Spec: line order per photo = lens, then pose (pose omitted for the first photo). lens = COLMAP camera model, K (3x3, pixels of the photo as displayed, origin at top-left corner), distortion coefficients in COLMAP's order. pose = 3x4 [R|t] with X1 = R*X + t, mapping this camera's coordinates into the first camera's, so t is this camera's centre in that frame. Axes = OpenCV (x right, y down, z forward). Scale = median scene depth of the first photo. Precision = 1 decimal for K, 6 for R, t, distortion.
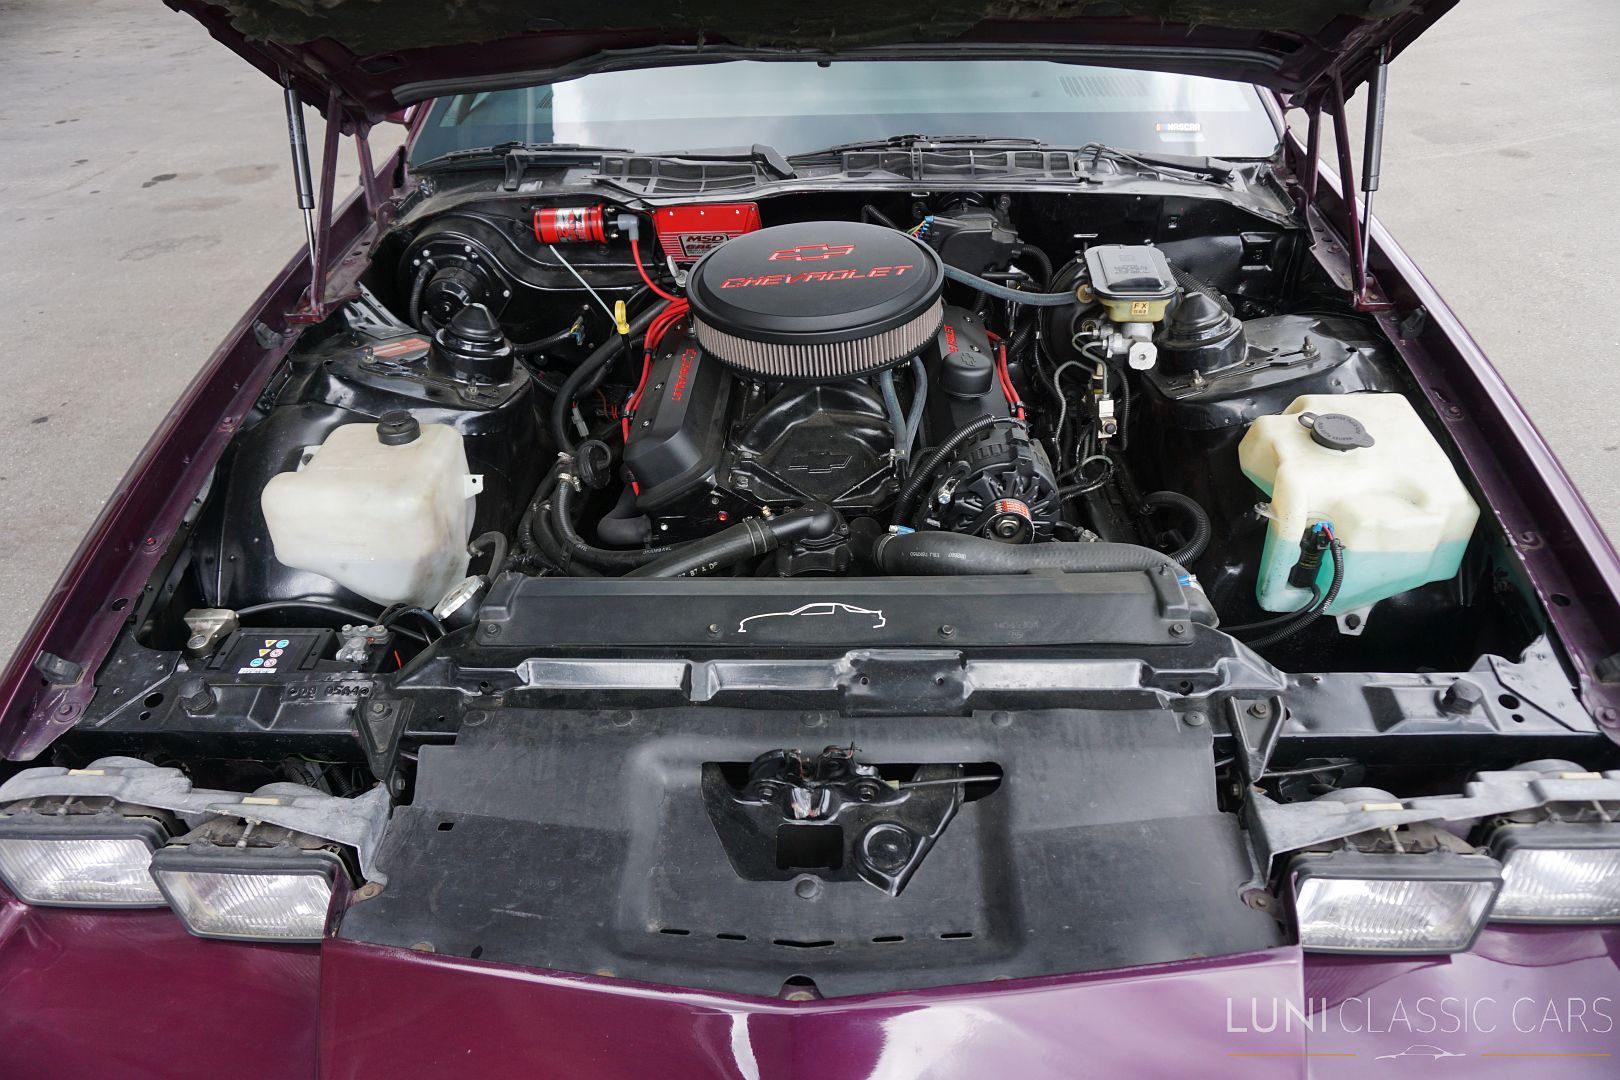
lens RADIAL K [[1088.5, 0, 810.0], [0, 1088.5, 547.8], [0, 0, 1]] dist [-0.045566, 0.033305]
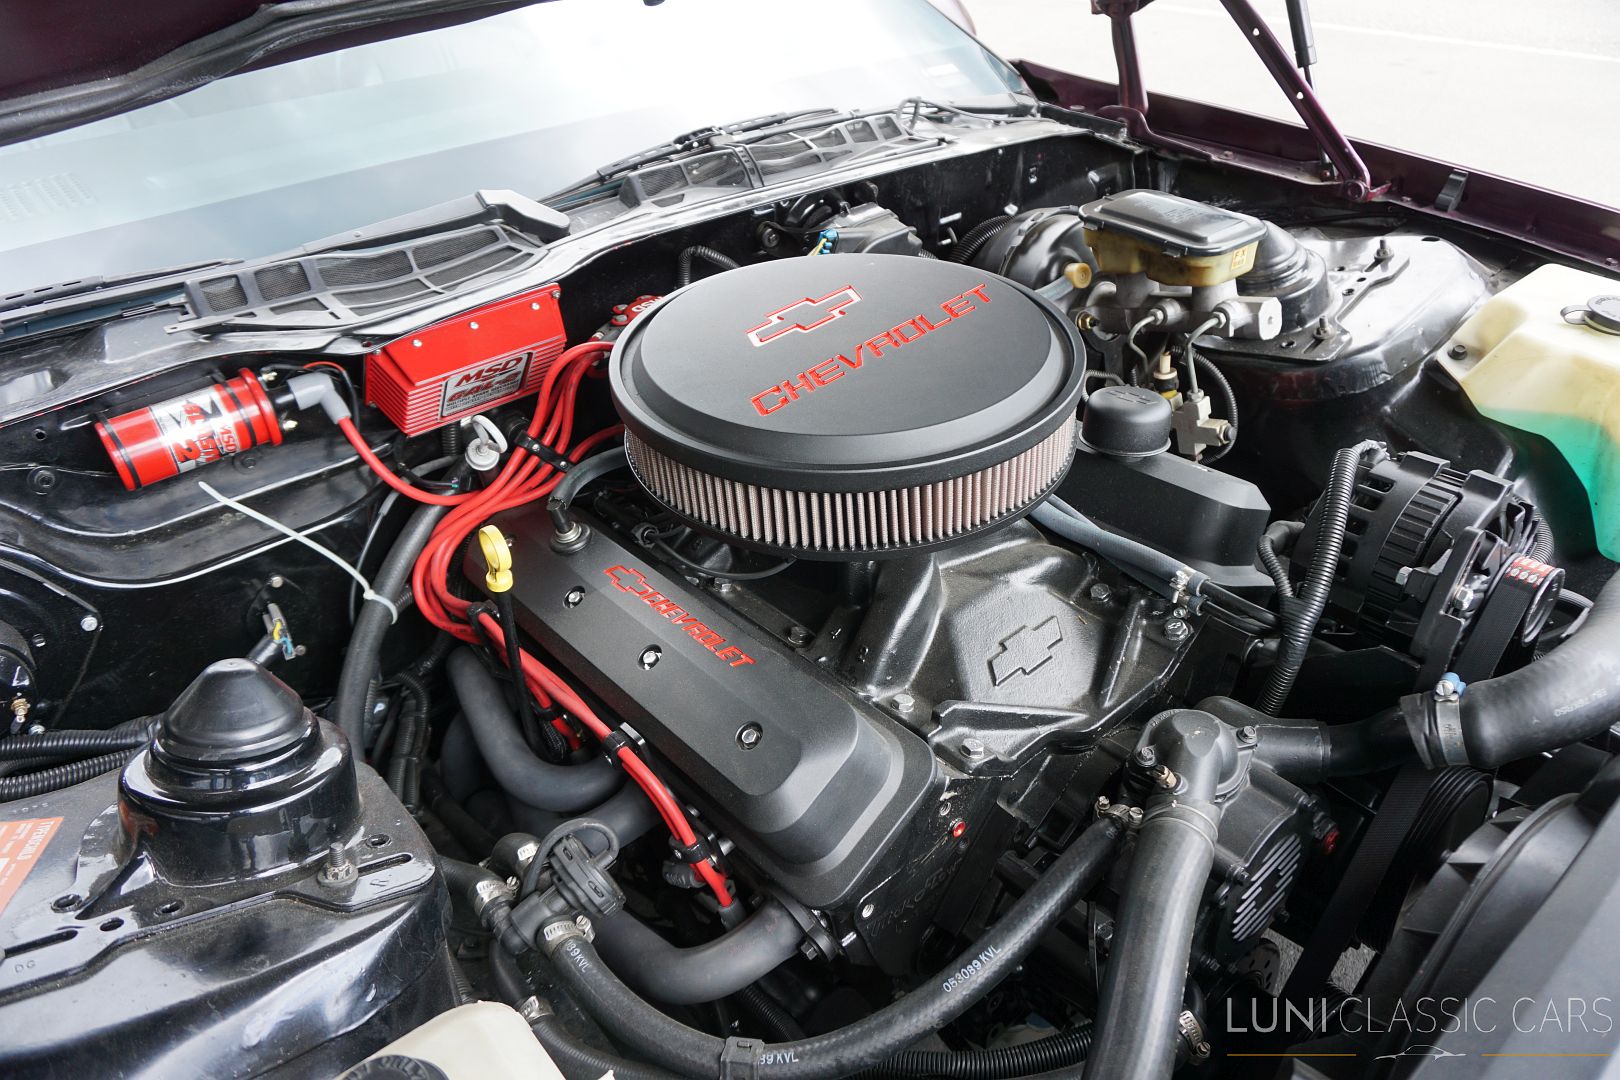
lens RADIAL K [[1088.5, 0, 804.8], [0, 1088.5, 534.7], [0, 0, 1]] dist [-0.045566, 0.033305]
pose [[0.747338, -0.371187, 0.551095, -0.299435], [0.415328, 0.908372, 0.048605, -0.172251], [-0.518641, 0.192561, 0.833026, 0.489633]]
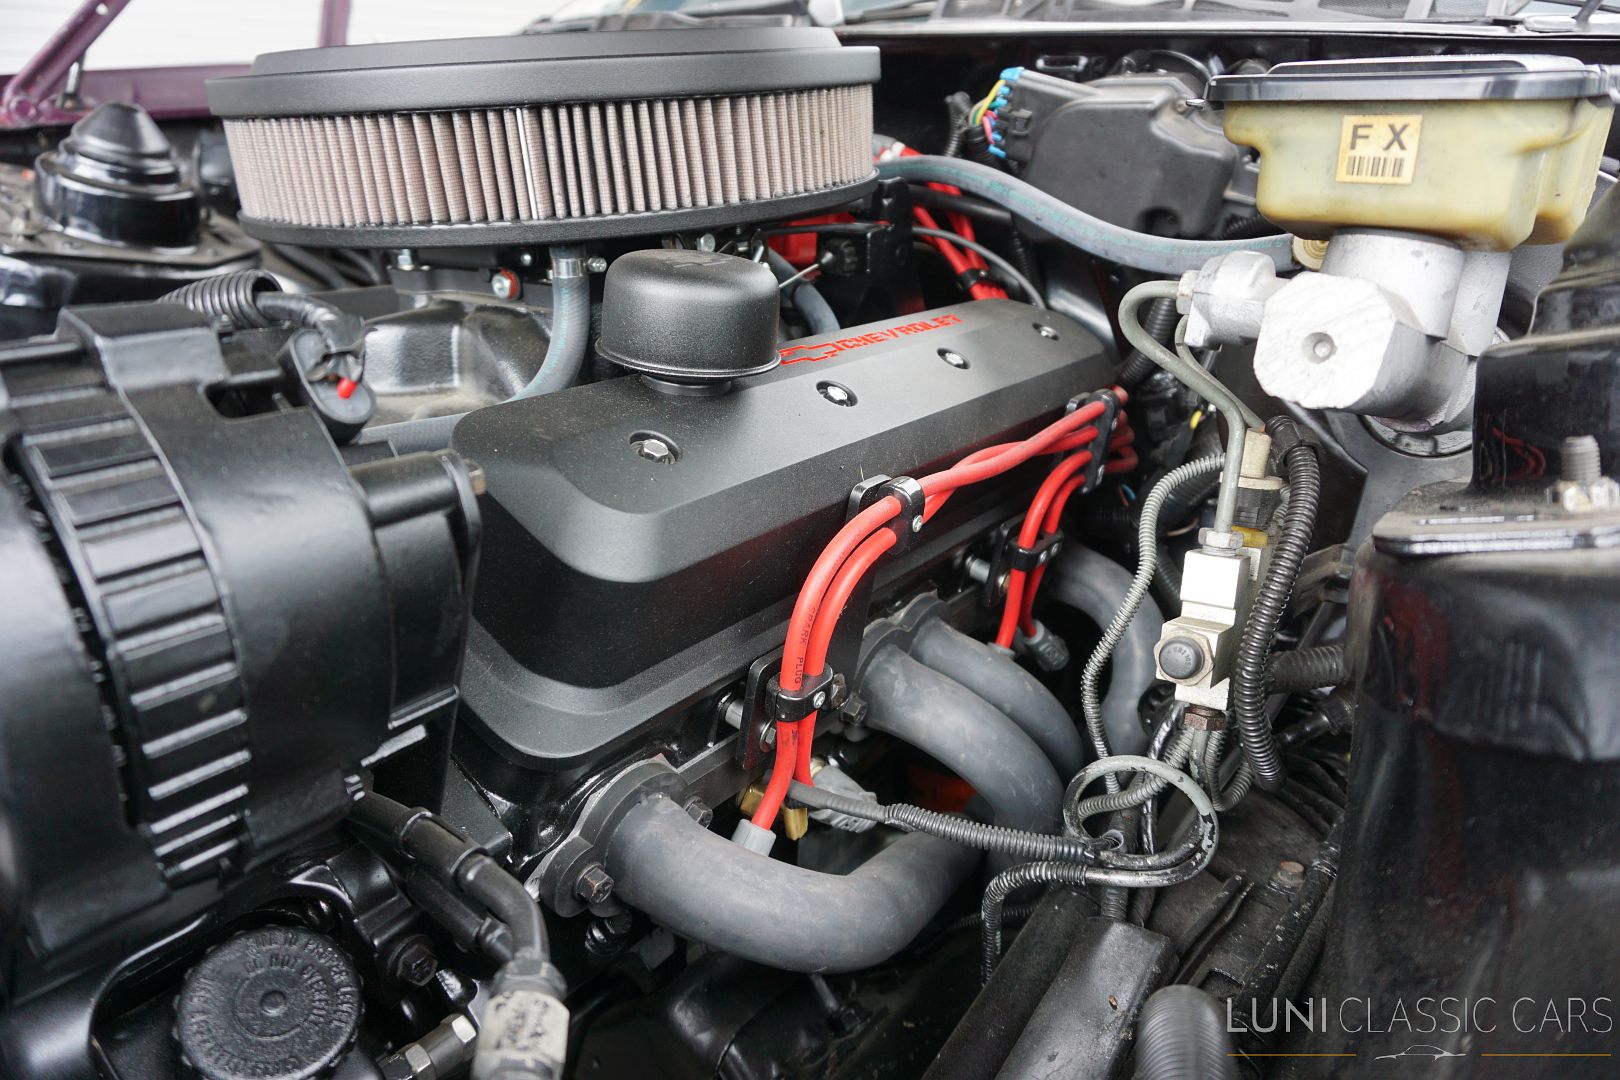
lens RADIAL K [[1088.5, 0, 812.7], [0, 1088.5, 539.1], [0, 0, 1]] dist [-0.045566, 0.033305]
pose [[0.821325, 0.251078, -0.512236, 0.282716], [-0.365410, 0.921090, -0.134421, -0.061896], [0.438066, 0.297579, 0.848260, 0.647614]]
